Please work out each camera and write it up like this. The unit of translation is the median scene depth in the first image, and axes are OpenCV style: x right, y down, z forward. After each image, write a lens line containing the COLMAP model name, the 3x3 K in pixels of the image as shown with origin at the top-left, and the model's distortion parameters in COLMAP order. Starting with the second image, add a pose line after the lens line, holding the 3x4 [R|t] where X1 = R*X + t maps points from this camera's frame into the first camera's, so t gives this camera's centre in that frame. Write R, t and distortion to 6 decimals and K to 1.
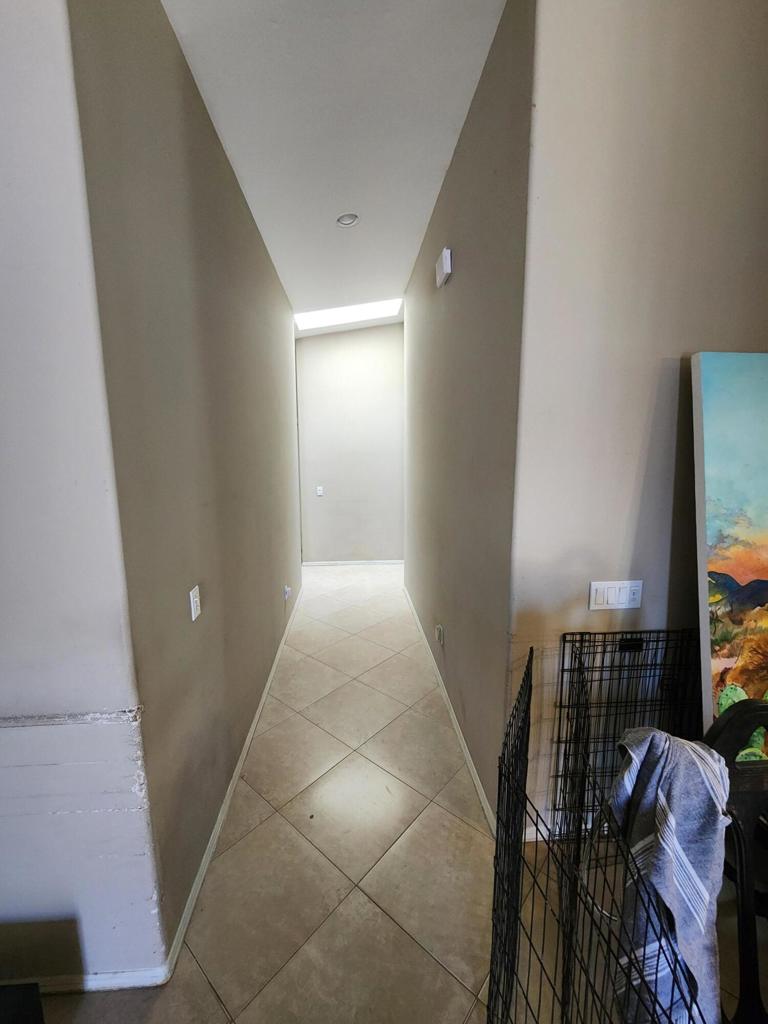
lens RADIAL K [[416.3, 0, 385.6], [0, 416.3, 518.0], [0, 0, 1]] dist [-0.005092, -0.000466]
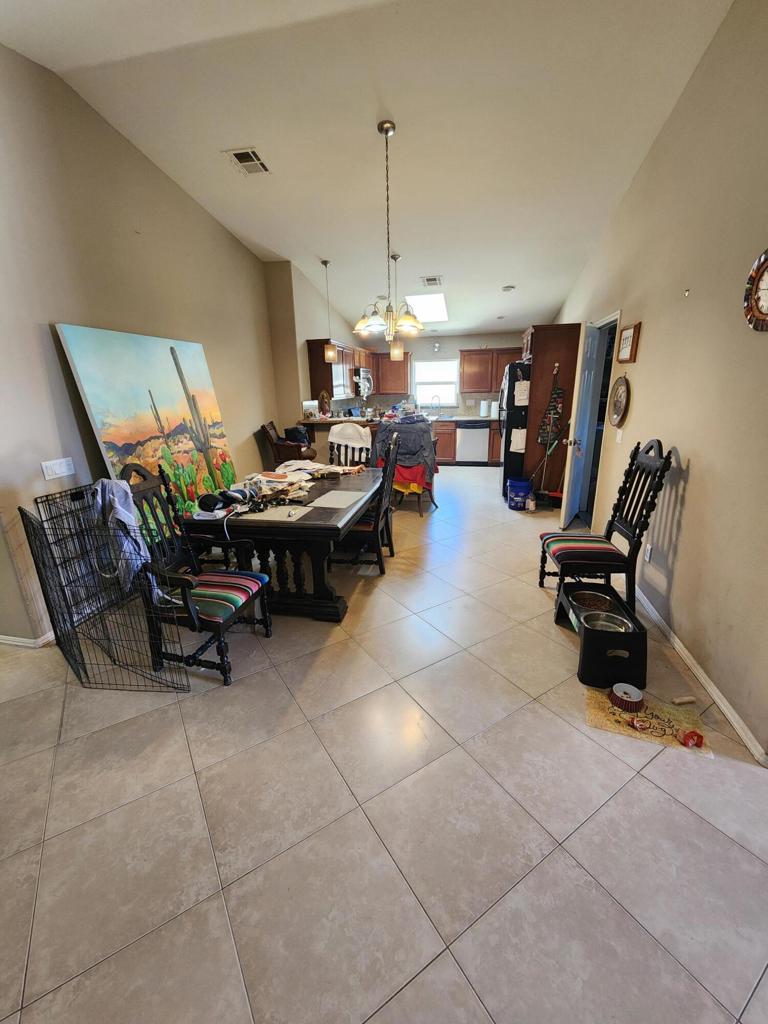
lens RADIAL K [[416.3, 0, 385.6], [0, 416.3, 518.0], [0, 0, 1]] dist [-0.005092, -0.000466]
pose [[0.287194, -0.289109, 0.913201, -0.772096], [0.165189, 0.954029, 0.250084, 0.204756], [-0.943521, 0.079028, 0.321749, -0.907708]]
